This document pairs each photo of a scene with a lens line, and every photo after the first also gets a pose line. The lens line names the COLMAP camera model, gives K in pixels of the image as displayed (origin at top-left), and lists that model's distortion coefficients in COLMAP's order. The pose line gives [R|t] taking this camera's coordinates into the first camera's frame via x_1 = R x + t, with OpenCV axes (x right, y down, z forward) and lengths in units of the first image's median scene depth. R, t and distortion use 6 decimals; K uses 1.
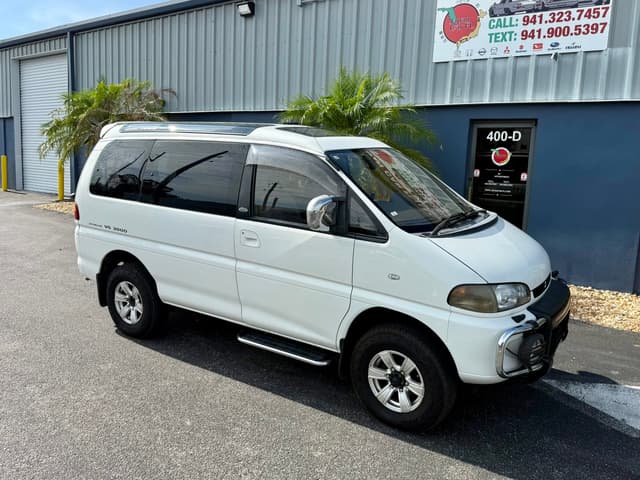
lens RADIAL K [[503.0, 0, 333.2], [0, 503.0, 223.3], [0, 0, 1]] dist [0.051969, -0.085264]
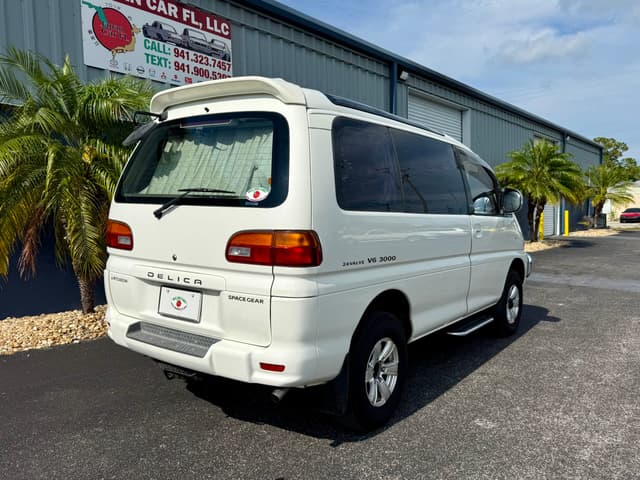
lens RADIAL K [[503.0, 0, 333.5], [0, 503.0, 246.5], [0, 0, 1]] dist [0.051969, -0.085264]
pose [[0.055438, -0.099479, 0.993494, -0.706457], [0.156102, 0.983652, 0.089783, -0.047510], [-0.986184, 0.150109, 0.070060, 0.678906]]
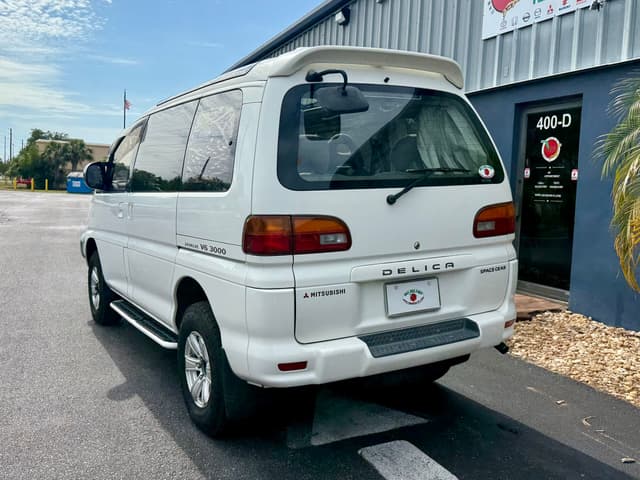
lens RADIAL K [[606.6, 0, 308.3], [0, 606.6, 211.0], [0, 0, 1]] dist [0.022650, 0.000000]
pose [[0.842280, 0.007383, -0.538990, 0.558054], [-0.067684, 0.993441, -0.092162, 0.068700], [0.534774, 0.114107, 0.837255, 0.083380]]
